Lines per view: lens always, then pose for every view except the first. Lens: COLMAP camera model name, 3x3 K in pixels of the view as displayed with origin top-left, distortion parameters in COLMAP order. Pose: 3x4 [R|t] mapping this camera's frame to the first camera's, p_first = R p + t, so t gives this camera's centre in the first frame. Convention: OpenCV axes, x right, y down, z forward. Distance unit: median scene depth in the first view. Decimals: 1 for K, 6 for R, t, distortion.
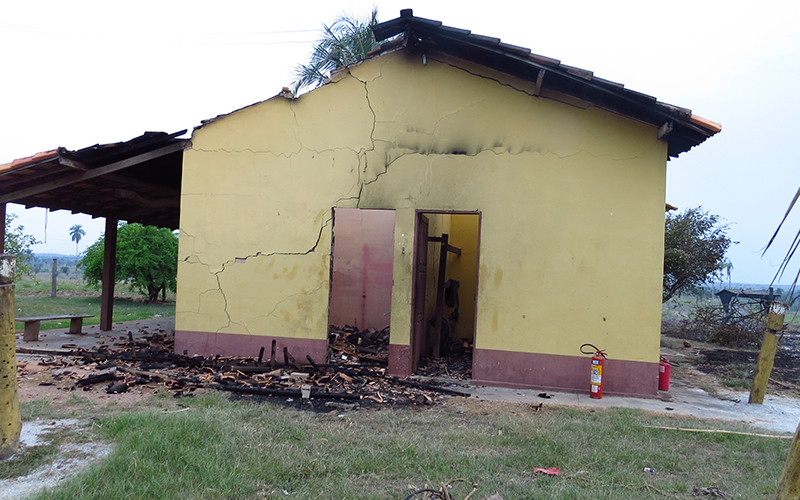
lens RADIAL K [[640.6, 0, 415.0], [0, 640.6, 281.6], [0, 0, 1]] dist [0.001553, -0.005544]
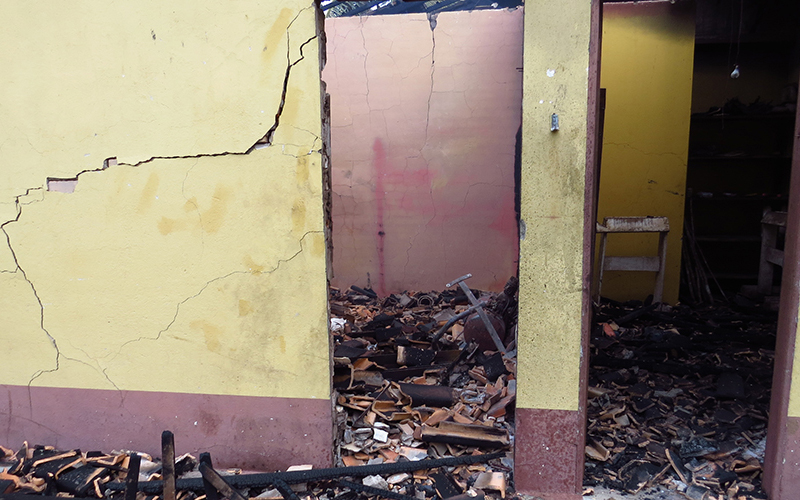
lens RADIAL K [[640.6, 0, 415.0], [0, 640.6, 281.6], [0, 0, 1]] dist [0.001553, -0.005544]
pose [[0.997935, -0.061619, 0.018117, -0.093442], [0.058396, 0.987931, 0.143468, -0.020239], [-0.026739, -0.142114, 0.989489, 0.659198]]
